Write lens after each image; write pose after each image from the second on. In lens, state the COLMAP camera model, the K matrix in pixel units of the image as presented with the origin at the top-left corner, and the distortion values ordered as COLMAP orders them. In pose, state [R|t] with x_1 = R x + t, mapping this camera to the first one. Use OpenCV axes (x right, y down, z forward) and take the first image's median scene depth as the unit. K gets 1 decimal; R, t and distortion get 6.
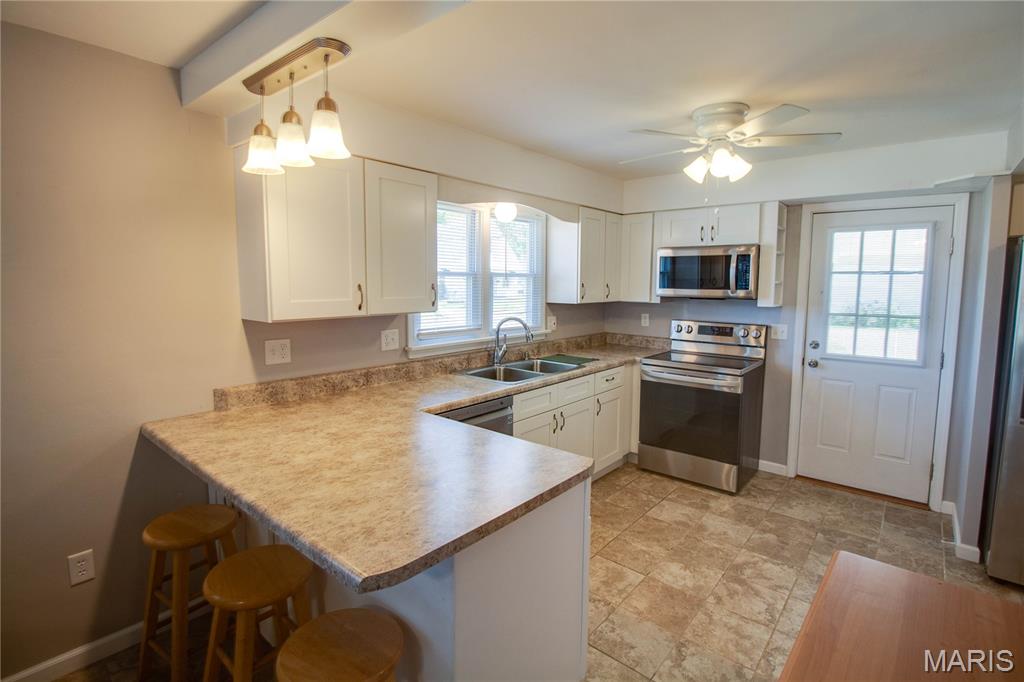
lens RADIAL K [[493.7, 0, 510.9], [0, 493.7, 329.2], [0, 0, 1]] dist [-0.003687, -0.001498]
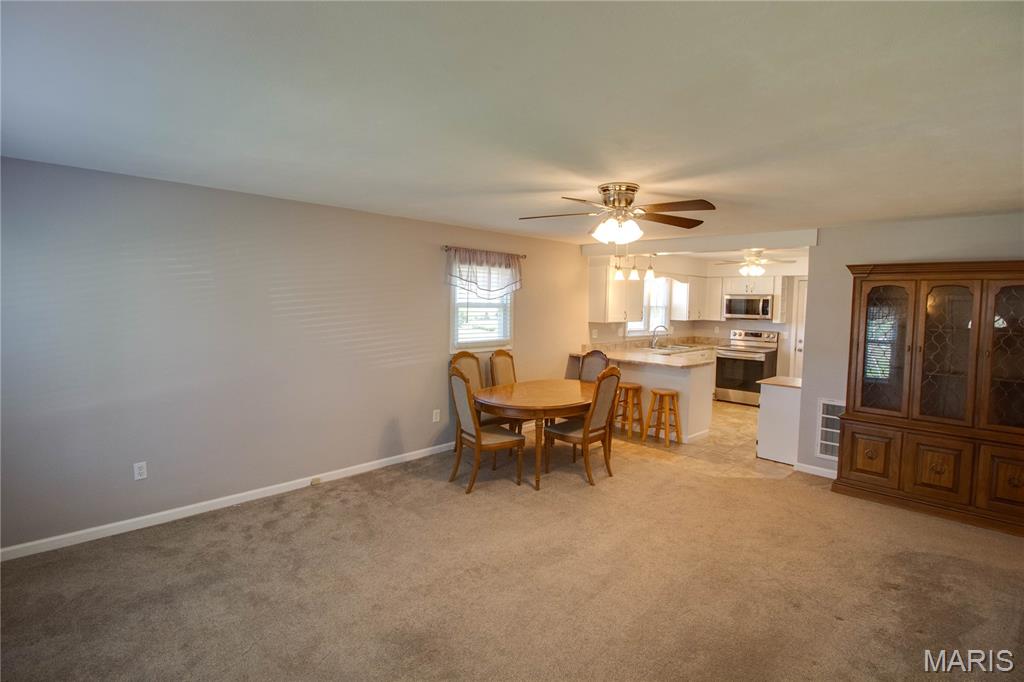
lens RADIAL K [[493.7, 0, 510.9], [0, 493.7, 329.2], [0, 0, 1]] dist [-0.003687, -0.001498]
pose [[0.996710, 0.018672, -0.078872, -0.497180], [-0.022235, 0.998760, -0.044541, 0.107910], [0.077942, 0.046148, 0.995889, -1.302352]]
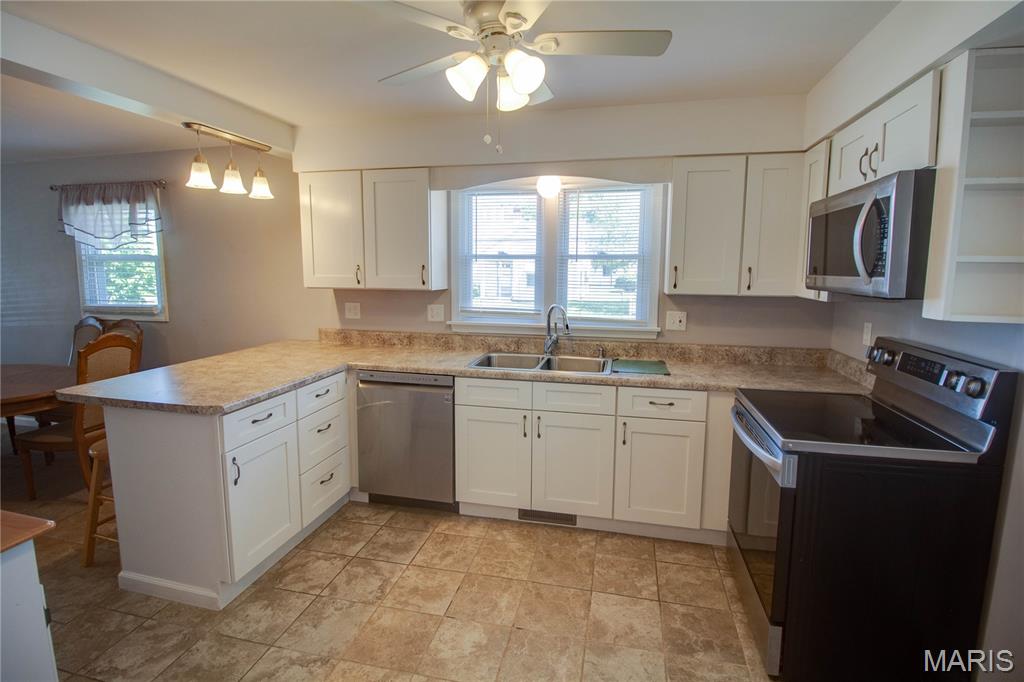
lens RADIAL K [[482.6, 0, 519.9], [0, 482.6, 329.0], [0, 0, 1]] dist [0.007230, -0.017187]
pose [[0.464055, 0.106775, -0.879348, 0.721499], [-0.091638, 0.993169, 0.072236, -0.035224], [0.881054, 0.047060, 0.470670, 0.513953]]
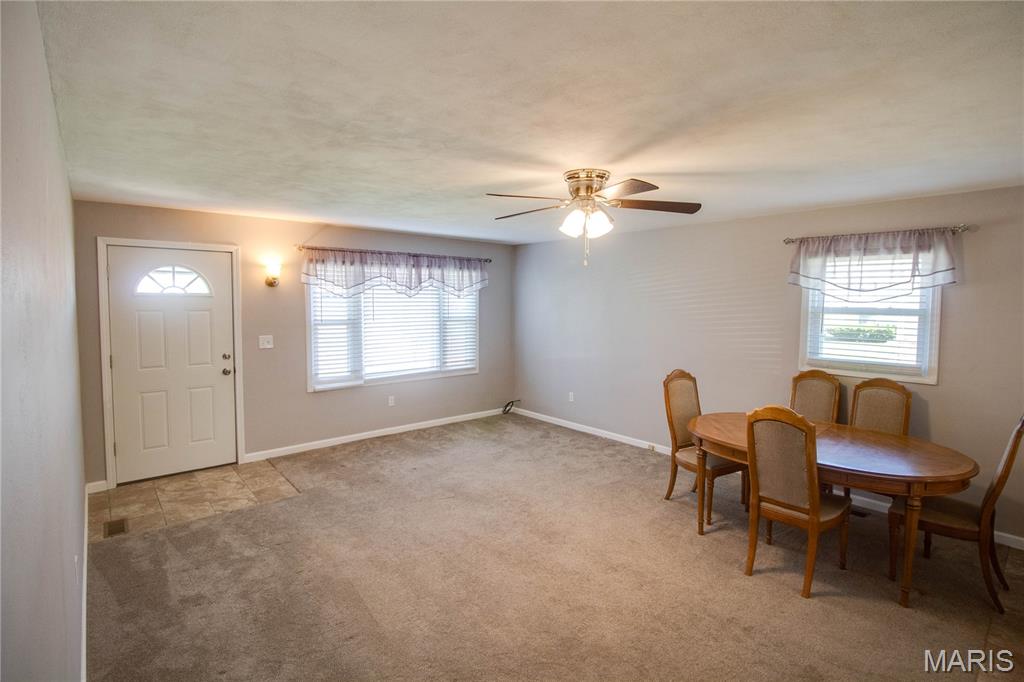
lens RADIAL K [[501.0, 0, 532.6], [0, 501.0, 326.6], [0, 0, 1]] dist [-0.002091, -0.000600]
pose [[-0.140210, 0.045516, -0.989075, 0.469843], [-0.109936, 0.992050, 0.061237, 0.013697], [0.984000, 0.117321, -0.134091, -0.345959]]
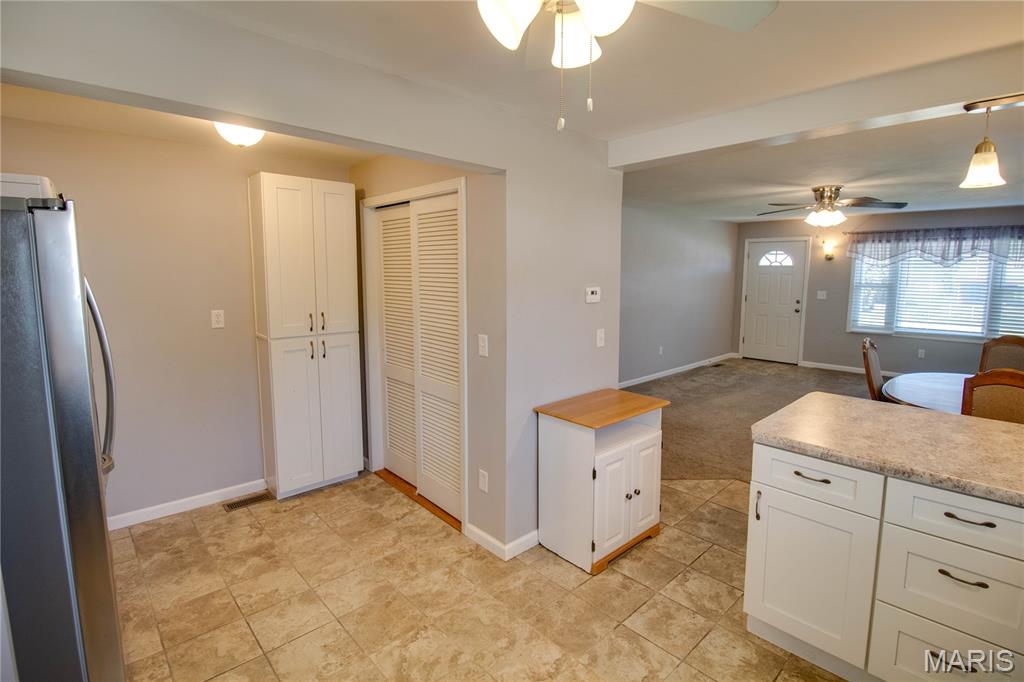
lens RADIAL K [[499.8, 0, 516.8], [0, 499.8, 326.3], [0, 0, 1]] dist [-0.002380, -0.012498]
pose [[-0.991186, -0.028328, 0.129411, 0.257534], [0.000237, 0.976489, 0.215566, -0.116695], [-0.132475, 0.213697, -0.967876, 1.059297]]
